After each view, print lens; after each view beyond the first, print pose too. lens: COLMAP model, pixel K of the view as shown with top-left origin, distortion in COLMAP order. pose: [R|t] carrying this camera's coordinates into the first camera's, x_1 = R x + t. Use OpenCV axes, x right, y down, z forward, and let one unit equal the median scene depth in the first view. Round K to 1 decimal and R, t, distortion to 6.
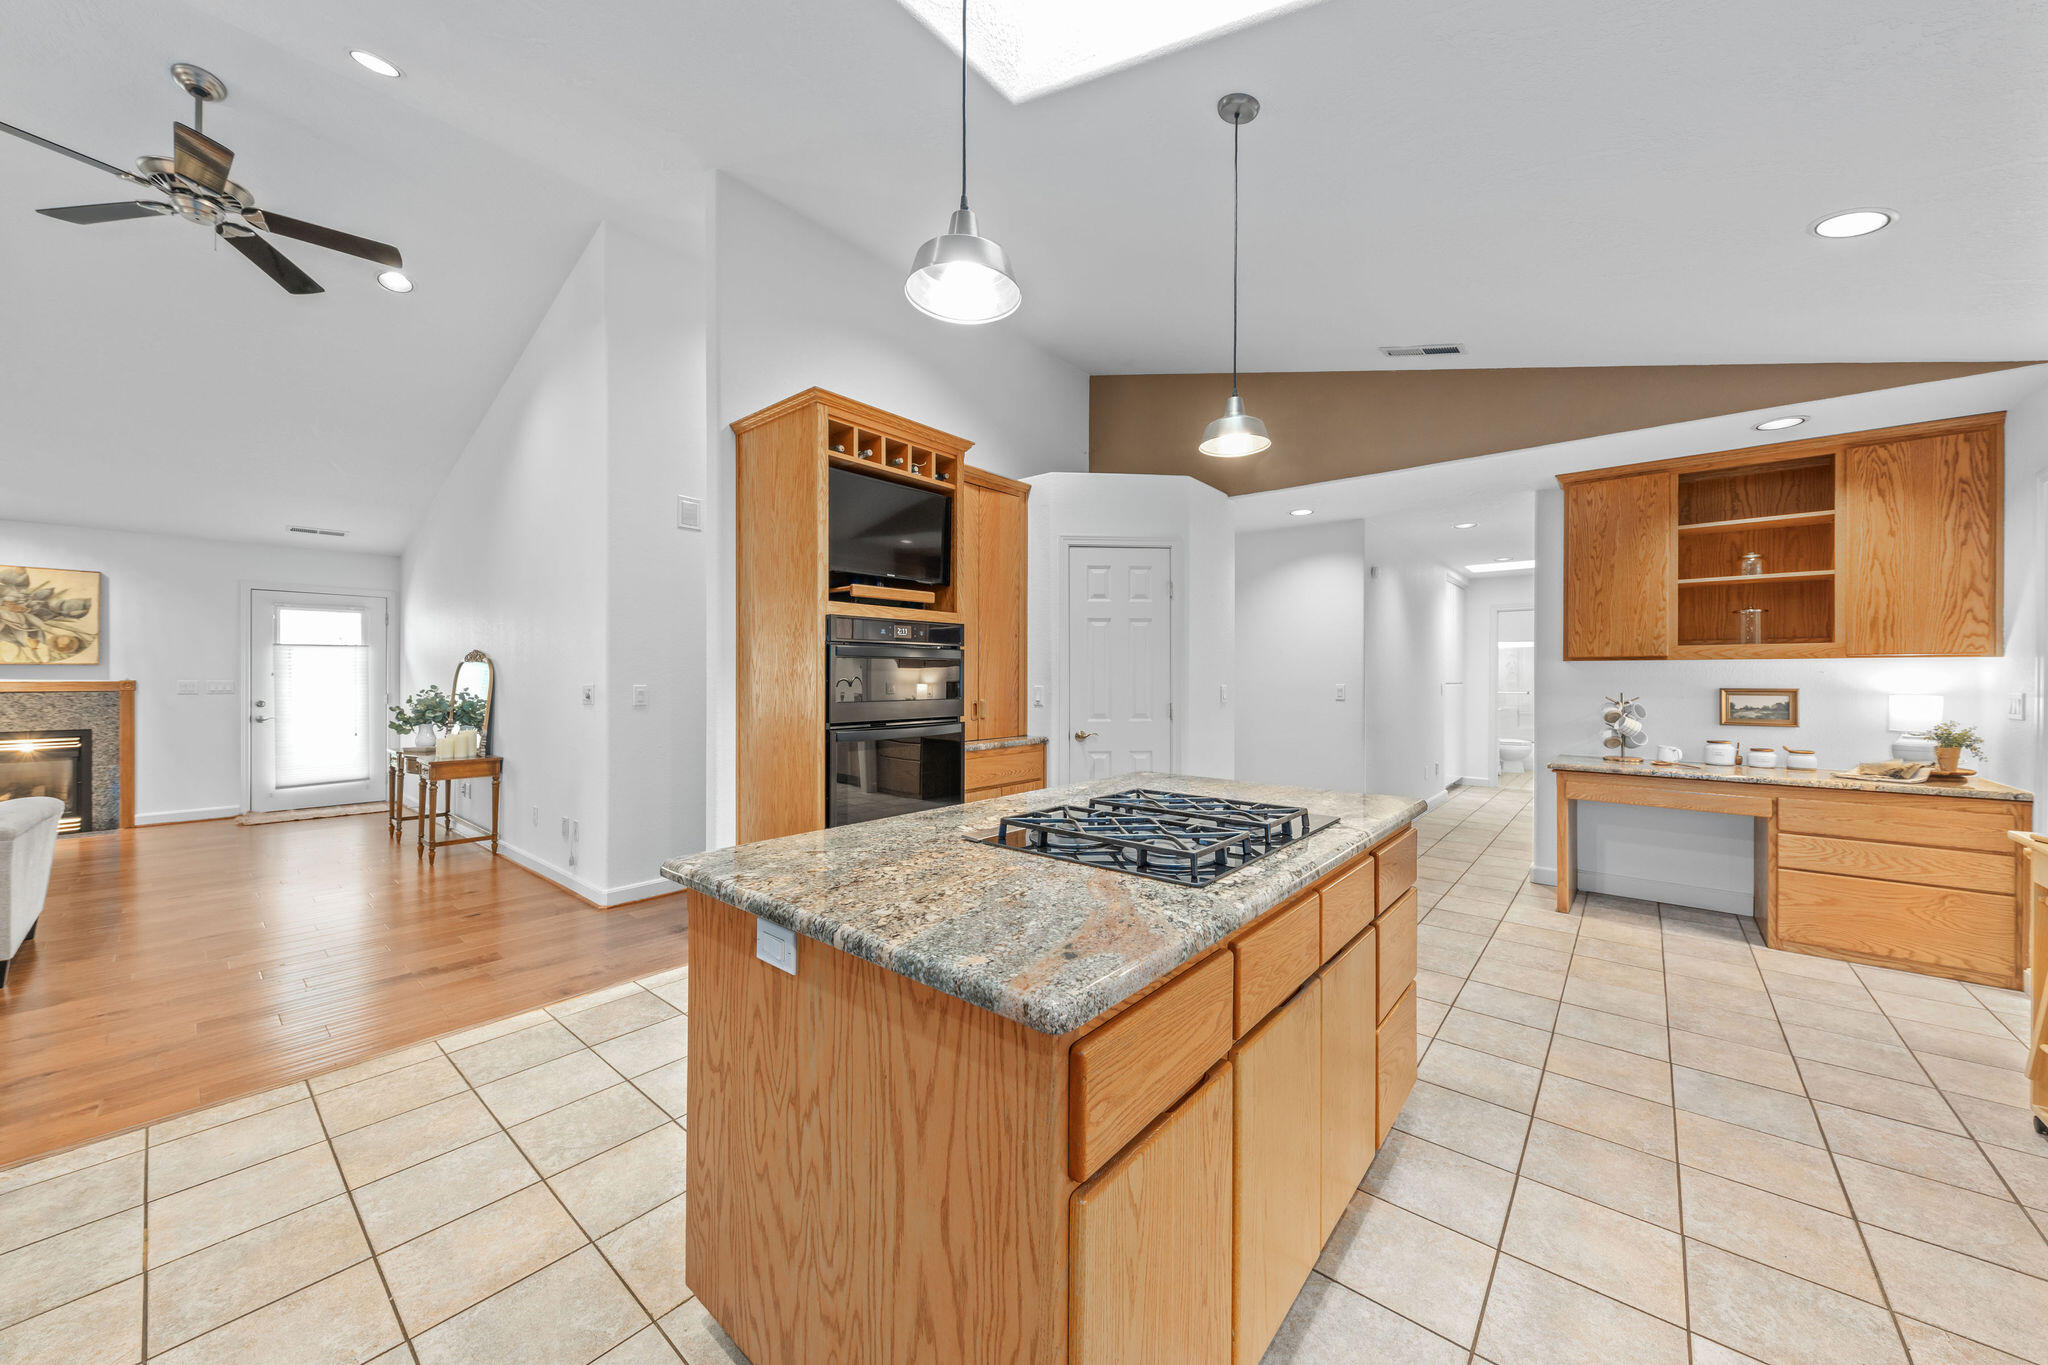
lens RADIAL K [[737.9, 0, 1034.9], [0, 737.9, 678.5], [0, 0, 1]] dist [0.010248, -0.000122]
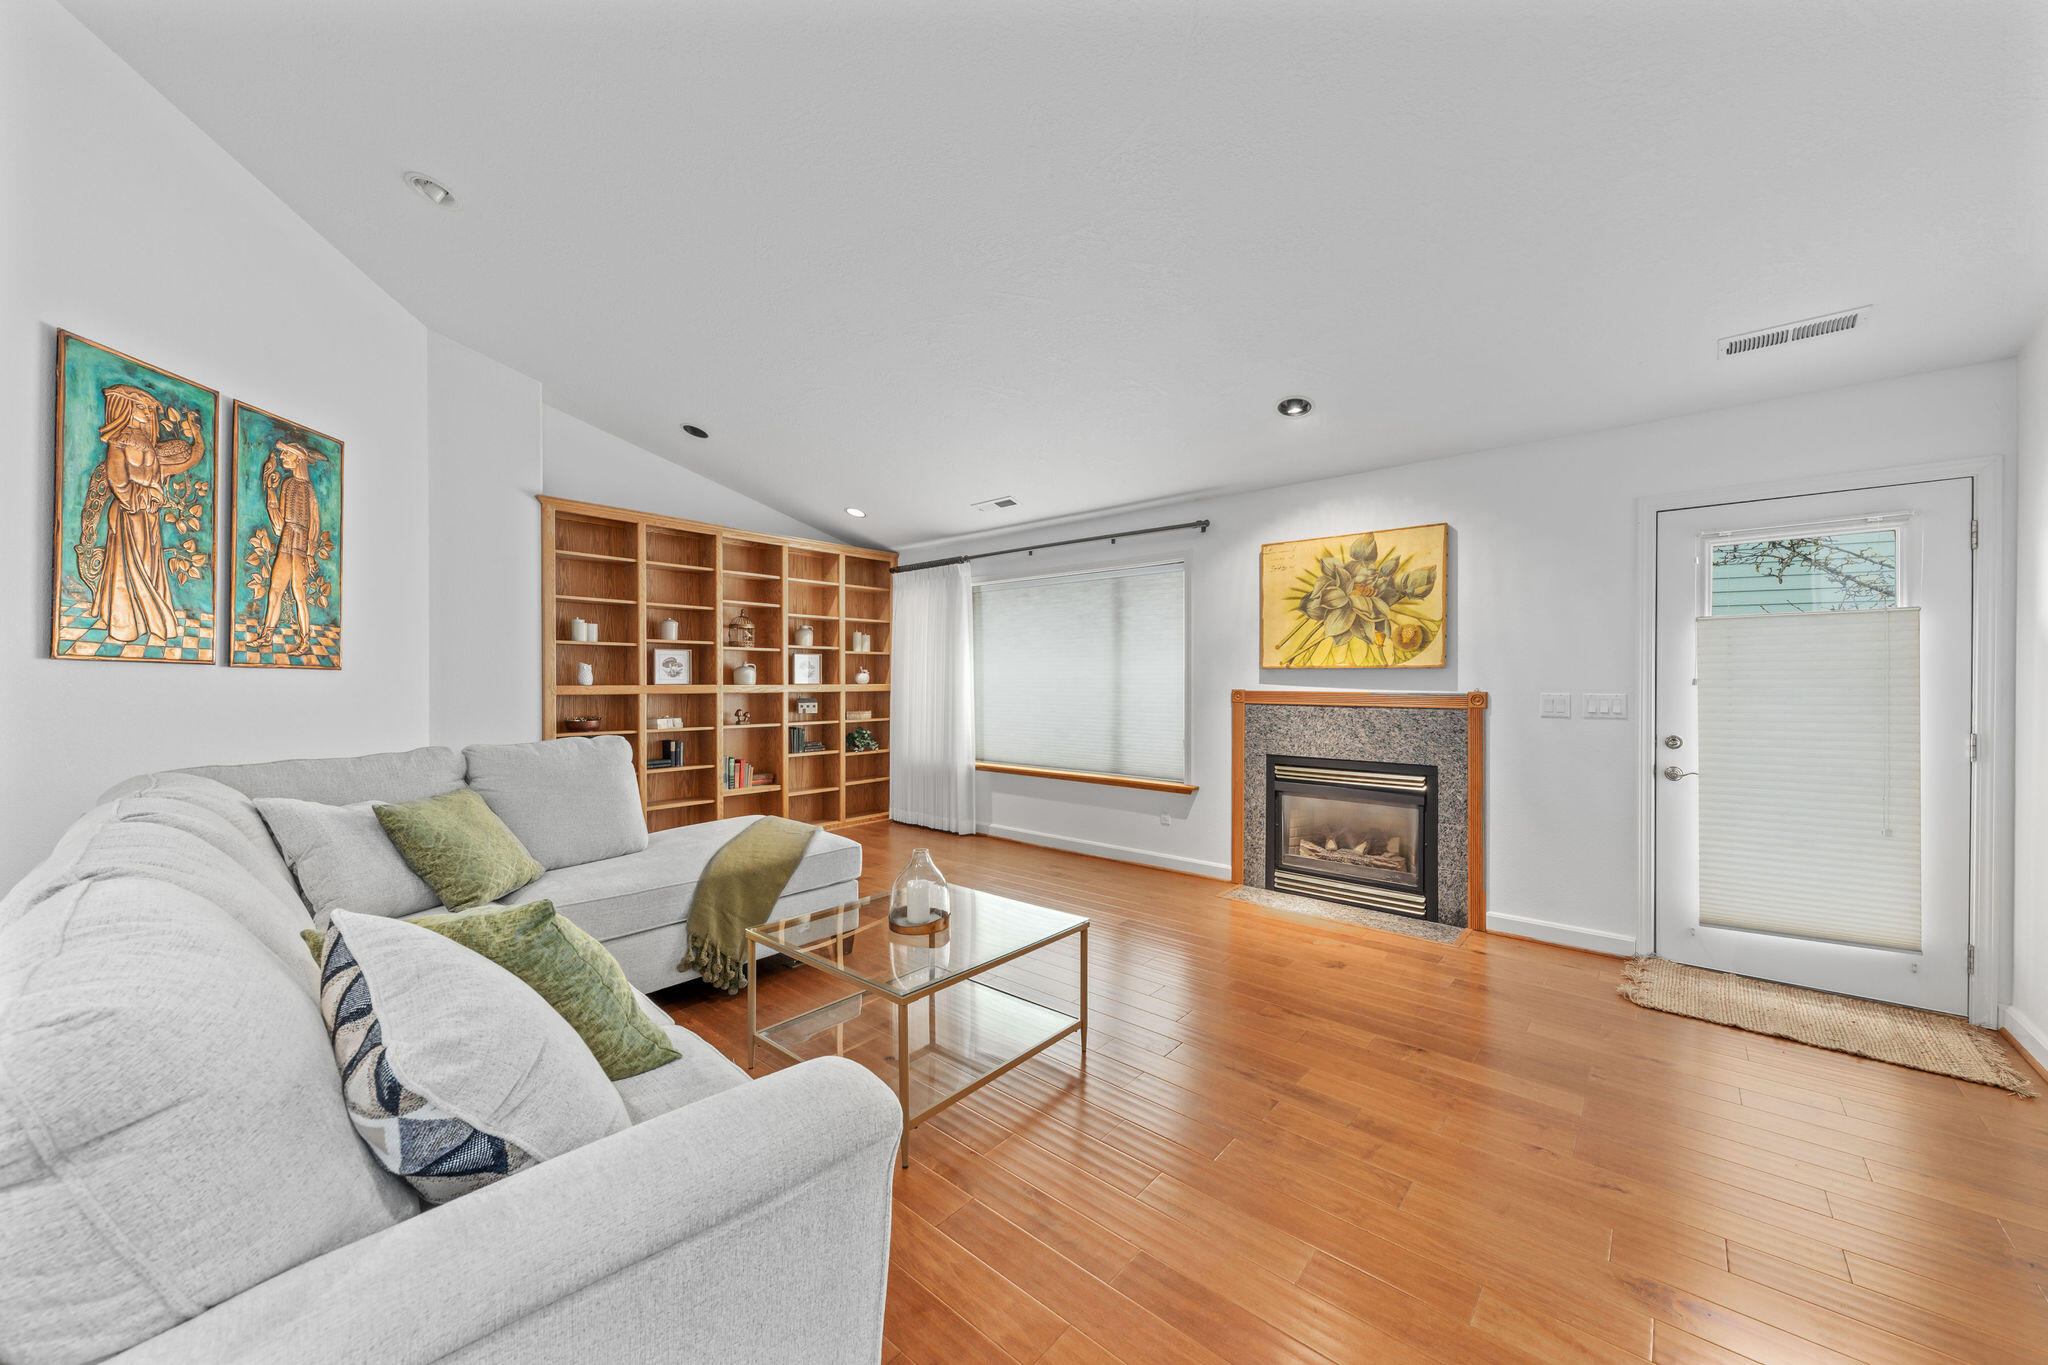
lens RADIAL K [[737.9, 0, 1034.9], [0, 737.9, 678.5], [0, 0, 1]] dist [0.010248, -0.000122]
pose [[-0.010979, -0.003657, -0.999933, -0.624001], [-0.004585, 0.999983, -0.003607, -0.005123], [0.999929, 0.004546, -0.010996, 0.672344]]
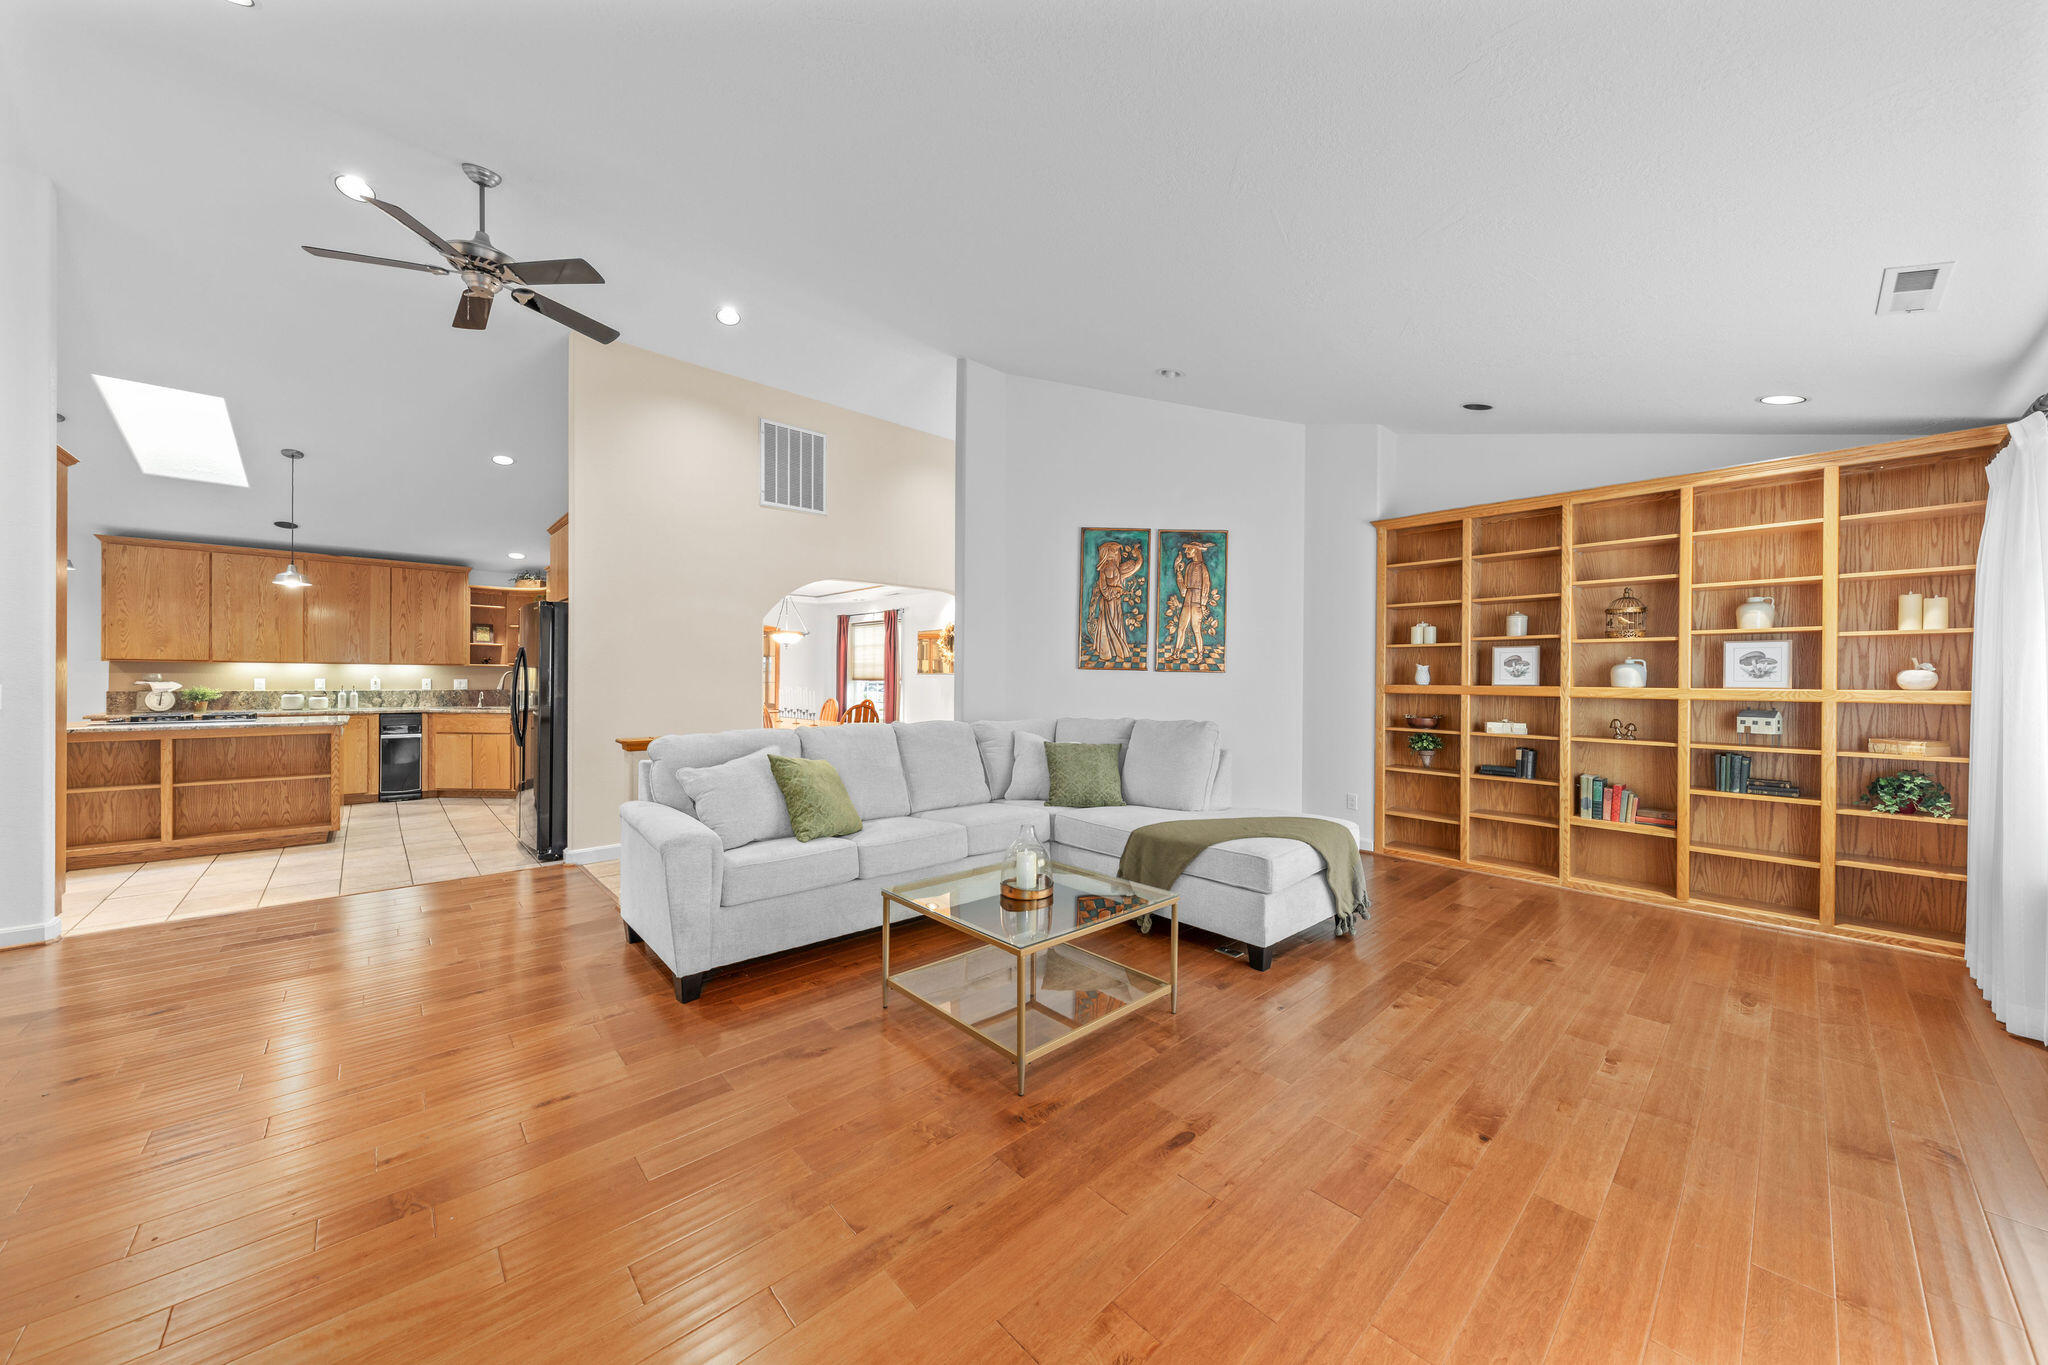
lens RADIAL K [[701.2, 0, 1037.0], [0, 701.2, 675.8], [0, 0, 1]] dist [0.000868, -0.002960]
pose [[-0.992907, -0.007648, 0.118647, -1.380731], [-0.007602, 0.999971, 0.000843, -0.006684], [-0.118650, -0.000065, -0.992936, 1.270885]]
